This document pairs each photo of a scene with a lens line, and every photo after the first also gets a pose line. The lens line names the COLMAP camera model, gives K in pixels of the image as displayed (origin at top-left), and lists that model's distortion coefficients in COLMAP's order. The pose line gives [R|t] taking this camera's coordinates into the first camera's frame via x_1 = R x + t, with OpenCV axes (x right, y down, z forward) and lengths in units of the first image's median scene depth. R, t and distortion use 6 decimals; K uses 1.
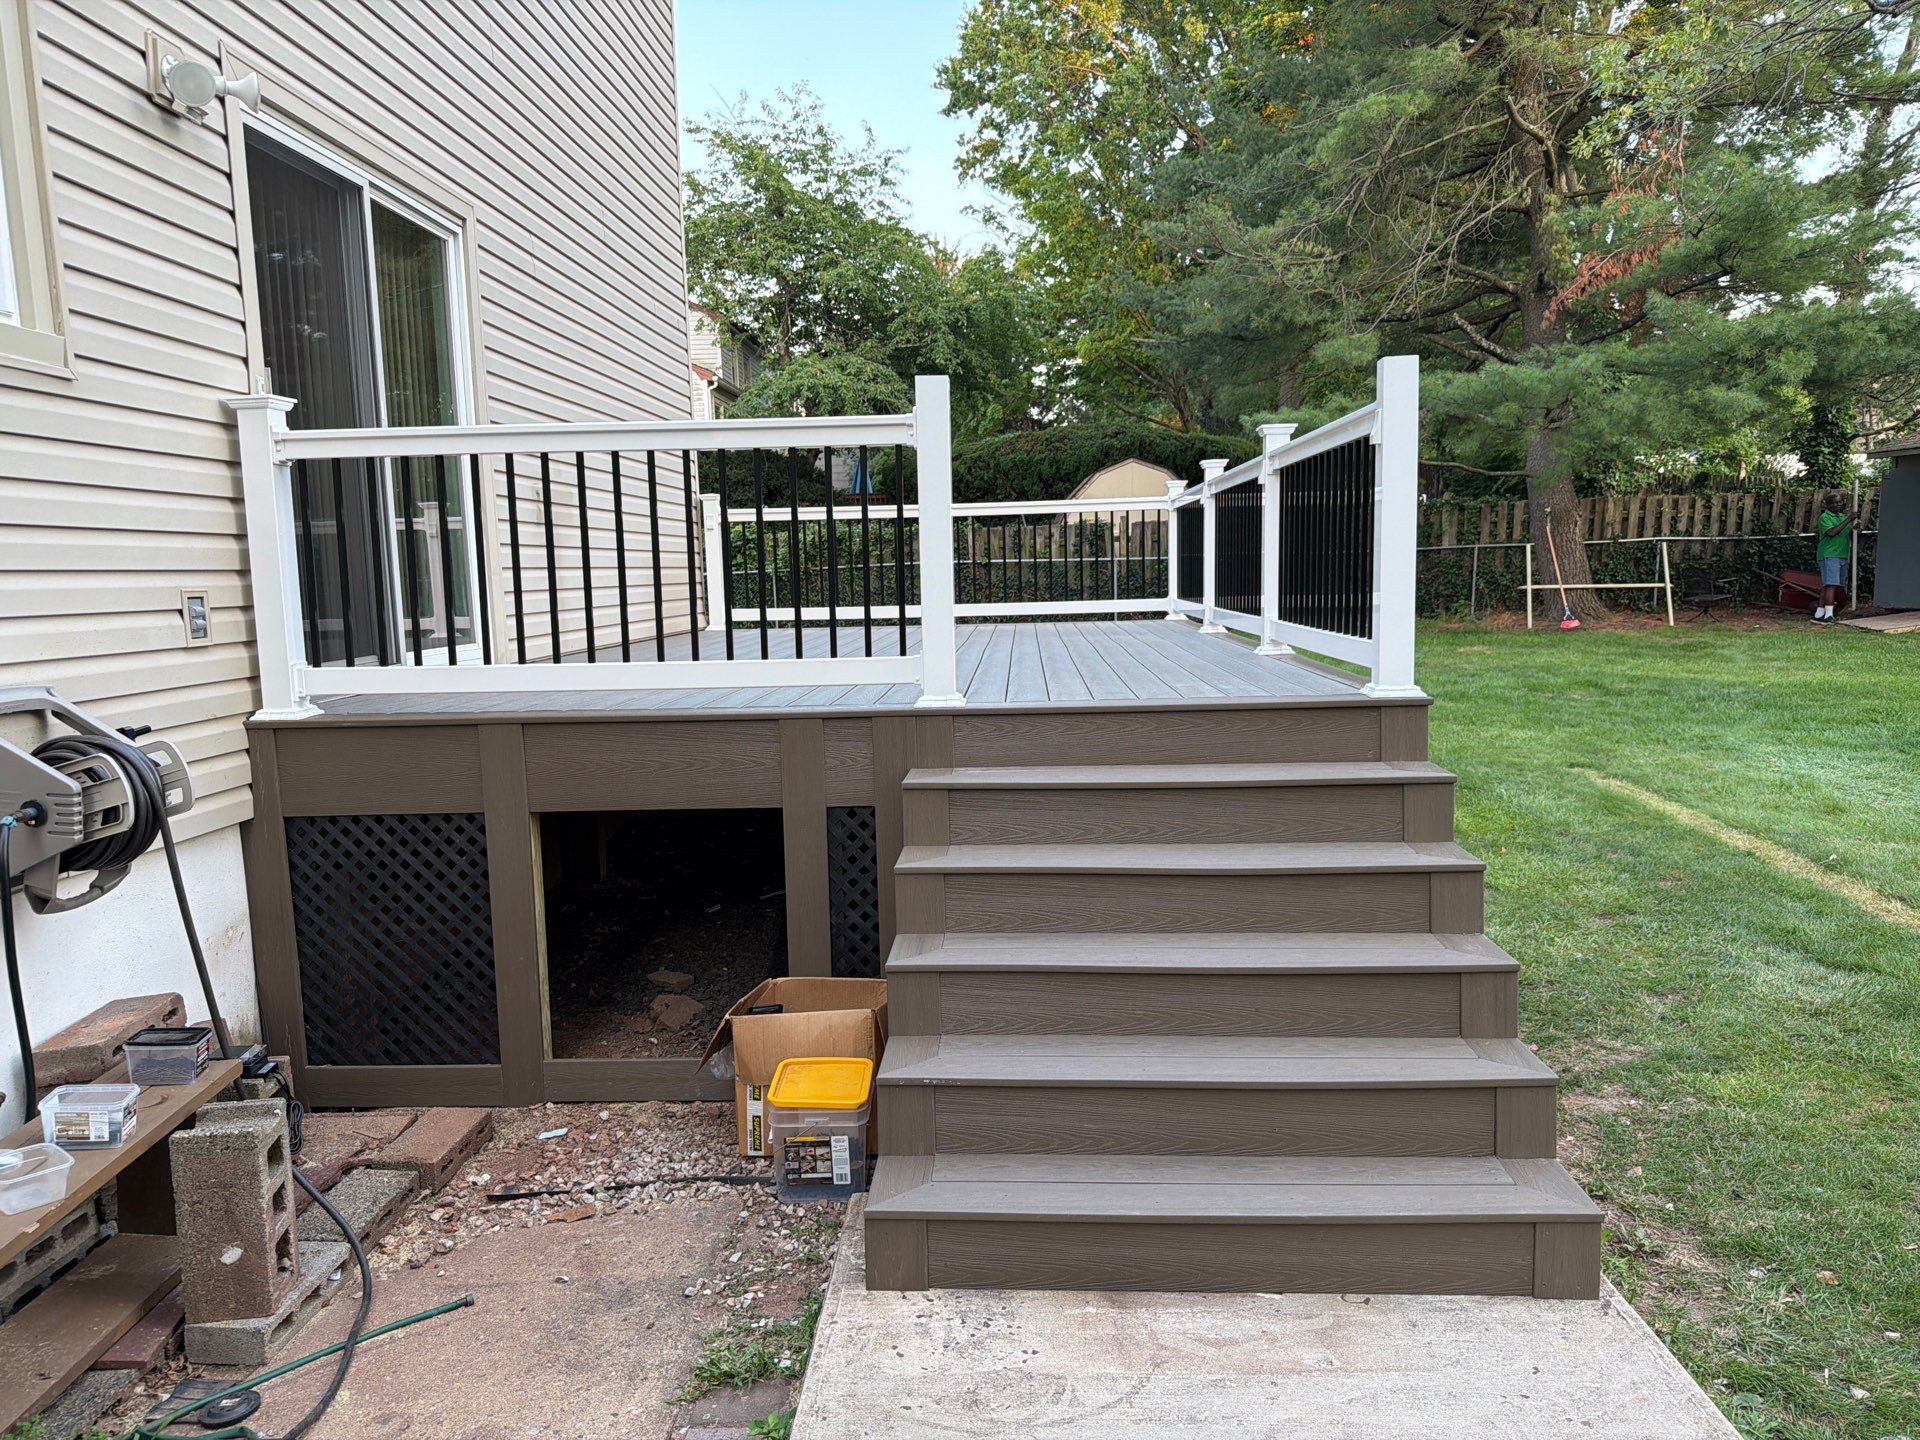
lens RADIAL K [[1344.0, 0, 957.4], [0, 1344.0, 738.3], [0, 0, 1]] dist [0.027790, -0.041360]
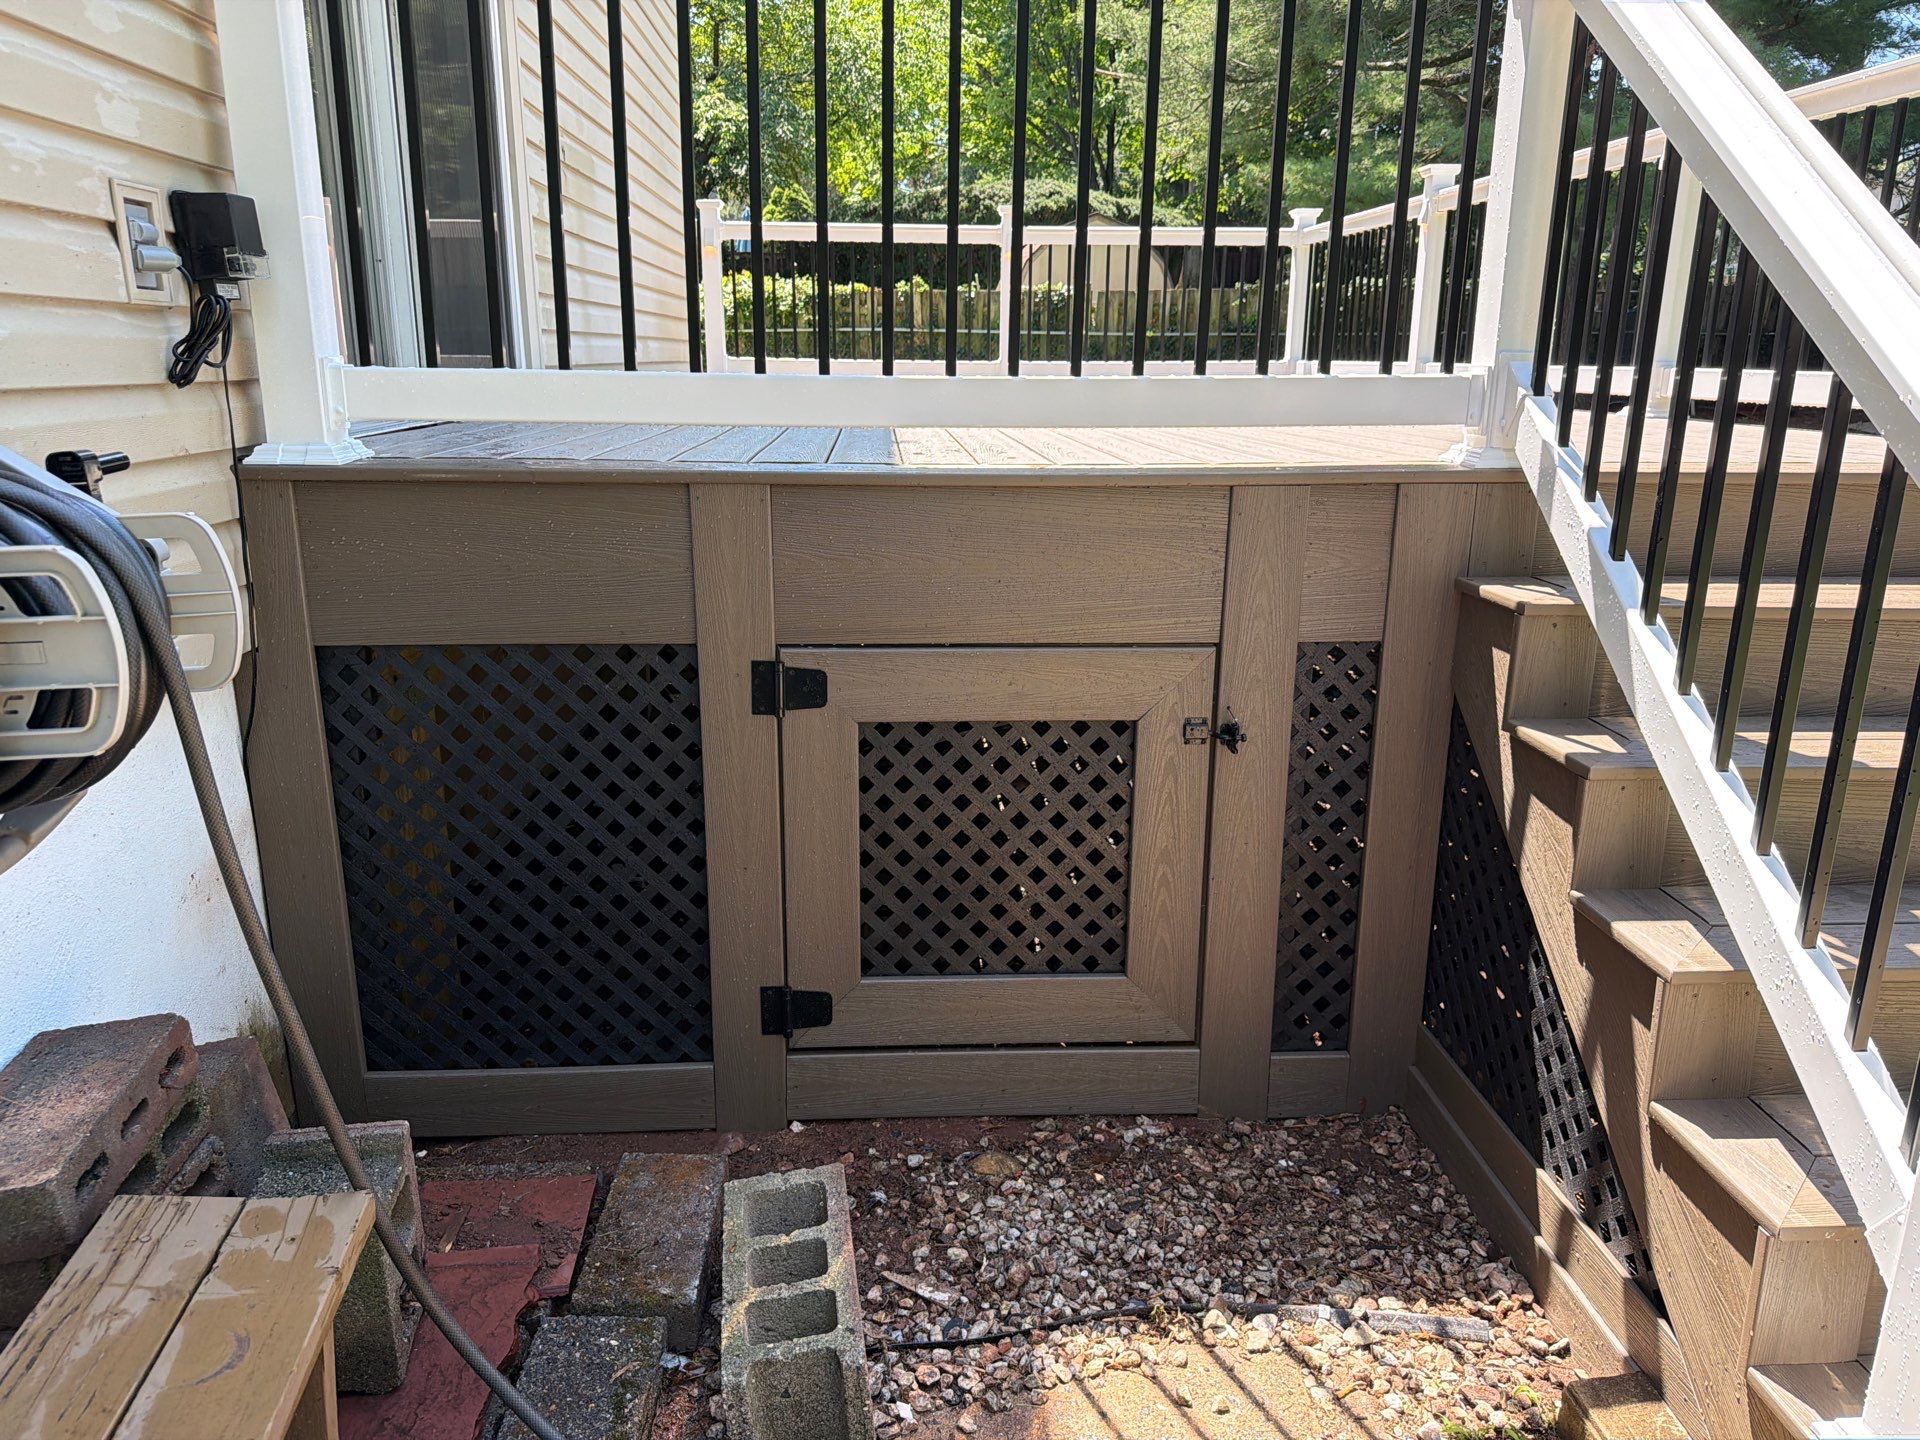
lens RADIAL K [[1344.0, 0, 968.2], [0, 1344.0, 717.1], [0, 0, 1]] dist [0.027790, -0.041360]
pose [[0.992938, 0.003195, 0.118589, -0.067056], [-0.019355, 0.990606, 0.135368, 0.001710], [-0.117043, -0.136707, 0.983673, 0.095169]]
